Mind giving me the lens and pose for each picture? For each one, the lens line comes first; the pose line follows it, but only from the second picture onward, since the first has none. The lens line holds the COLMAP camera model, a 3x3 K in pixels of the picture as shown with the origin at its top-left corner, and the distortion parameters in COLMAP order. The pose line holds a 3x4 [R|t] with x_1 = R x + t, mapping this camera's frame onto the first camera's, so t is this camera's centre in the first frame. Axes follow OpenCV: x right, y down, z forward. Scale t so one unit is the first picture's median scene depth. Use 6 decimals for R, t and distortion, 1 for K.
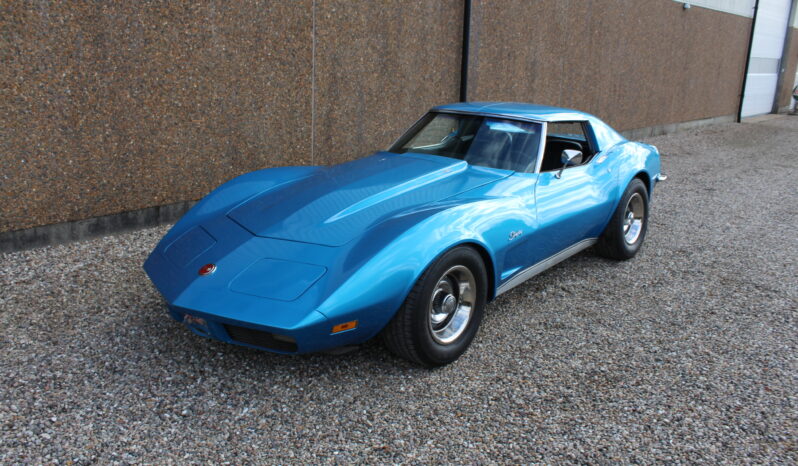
lens RADIAL K [[668.6, 0, 395.5], [0, 668.6, 230.9], [0, 0, 1]] dist [-0.155090, 0.136976]
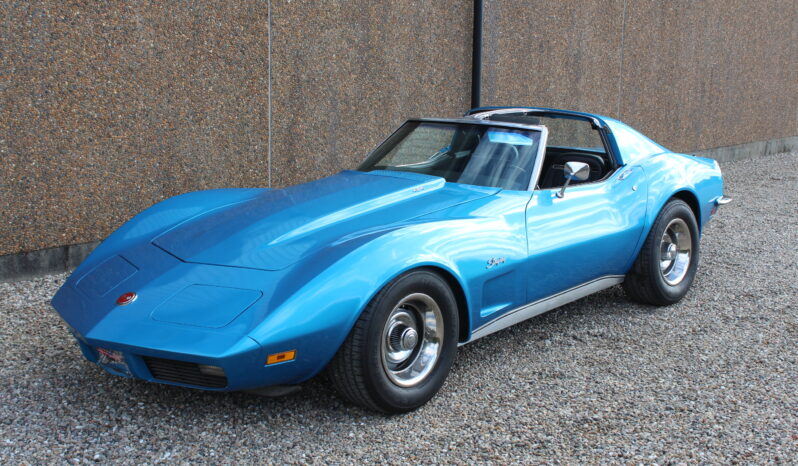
lens RADIAL K [[1016.3, 0, 392.5], [0, 1016.3, 234.5], [0, 0, 1]] dist [-0.040806, 0.000000]
pose [[0.999497, -0.012768, -0.029043, 0.062825], [0.010471, 0.996905, -0.077920, 0.049539], [0.029948, 0.077577, 0.996536, -0.195420]]
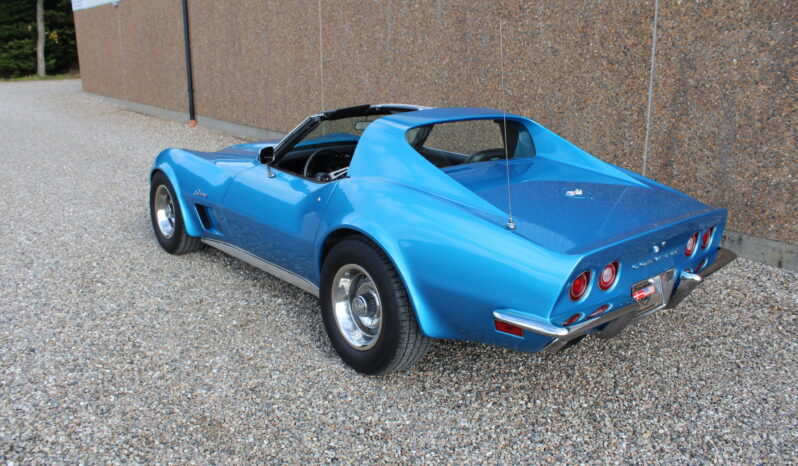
lens RADIAL K [[668.6, 0, 390.9], [0, 668.6, 231.5], [0, 0, 1]] dist [-0.155090, 0.136976]
pose [[-0.178112, 0.238754, -0.954606, 0.892887], [-0.268913, 0.921379, 0.280618, -0.250277], [0.946553, 0.306687, -0.099905, 1.039624]]
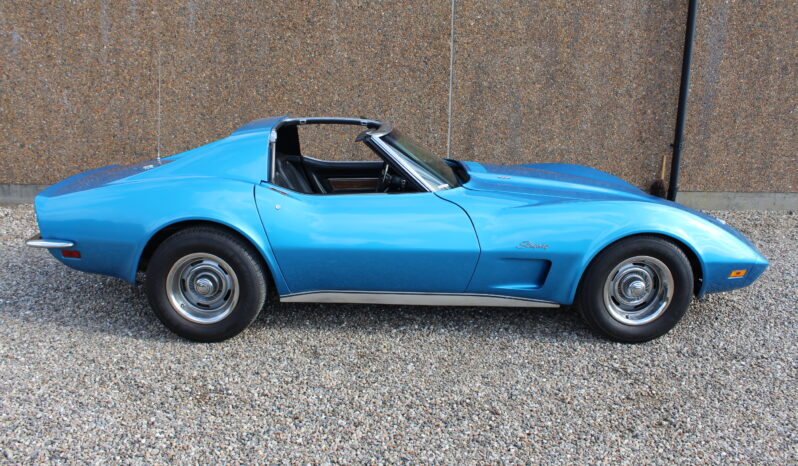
lens RADIAL K [[668.6, 0, 393.3], [0, 668.6, 231.0], [0, 0, 1]] dist [-0.155090, 0.136976]
pose [[0.693362, 0.174909, -0.699039, 0.688525], [-0.188531, 0.980336, 0.058293, -0.071504], [0.695489, 0.091372, 0.712704, 0.304413]]
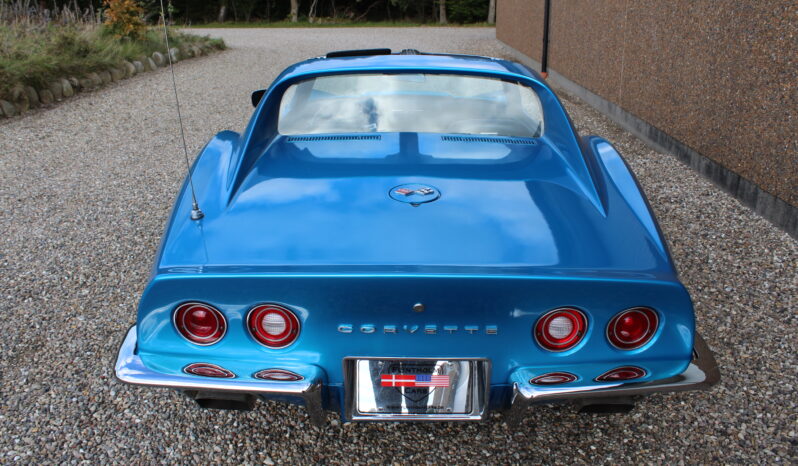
lens RADIAL K [[668.6, 0, 396.9], [0, 668.6, 230.8], [0, 0, 1]] dist [-0.155090, 0.136976]
pose [[-0.762422, 0.184021, -0.620362, 0.537023], [-0.197022, 0.847172, 0.493439, -0.320565], [0.616356, 0.498433, -0.609647, 1.349845]]
